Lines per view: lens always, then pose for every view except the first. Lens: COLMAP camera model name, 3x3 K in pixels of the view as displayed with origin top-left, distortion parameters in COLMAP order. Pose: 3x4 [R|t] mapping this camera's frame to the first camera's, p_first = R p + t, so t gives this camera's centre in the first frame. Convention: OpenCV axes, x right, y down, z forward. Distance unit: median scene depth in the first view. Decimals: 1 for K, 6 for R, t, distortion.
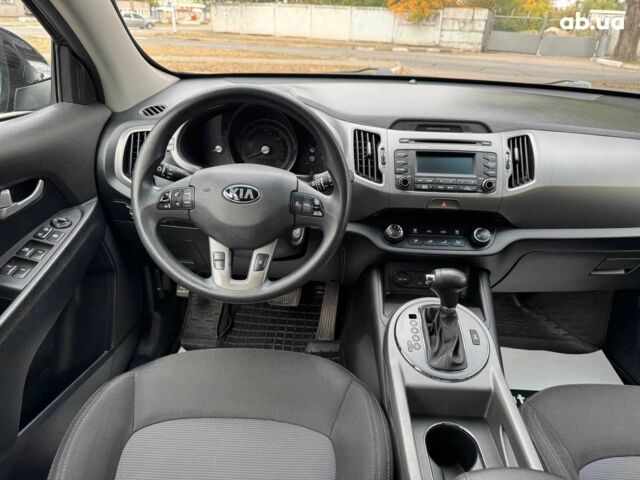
lens RADIAL K [[448.9, 0, 320.0], [0, 448.9, 240.0], [0, 0, 1]] dist [0.133799, -0.227554]
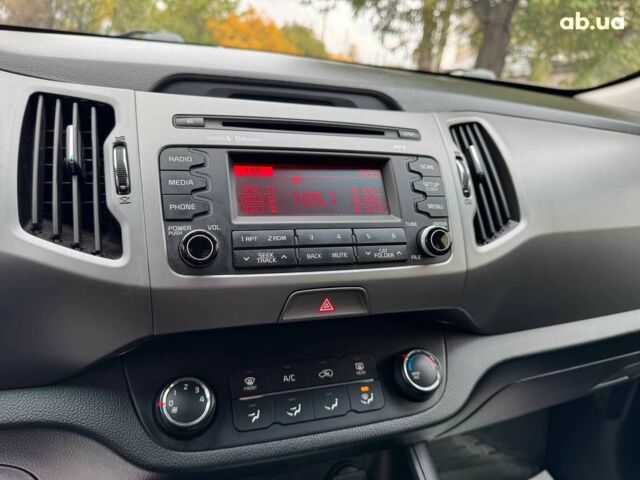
lens RADIAL K [[469.8, 0, 320.0], [0, 469.8, 240.0], [0, 0, 1]] dist [0.083591, -0.192147]
pose [[0.937703, -0.065791, 0.341152, 0.153189], [0.104689, 0.989776, -0.096874, -0.092586], [-0.331290, 0.126553, 0.935003, 0.667242]]
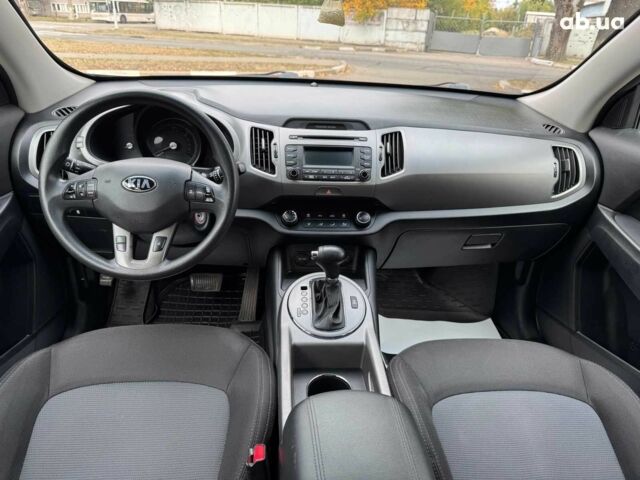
lens RADIAL K [[448.9, 0, 320.0], [0, 448.9, 240.0], [0, 0, 1]] dist [0.133799, -0.227554]
pose [[0.994896, -0.032364, 0.095571, 0.135605], [0.032019, 0.999474, 0.005146, 0.039206], [-0.095687, -0.002060, 0.995409, -0.152700]]
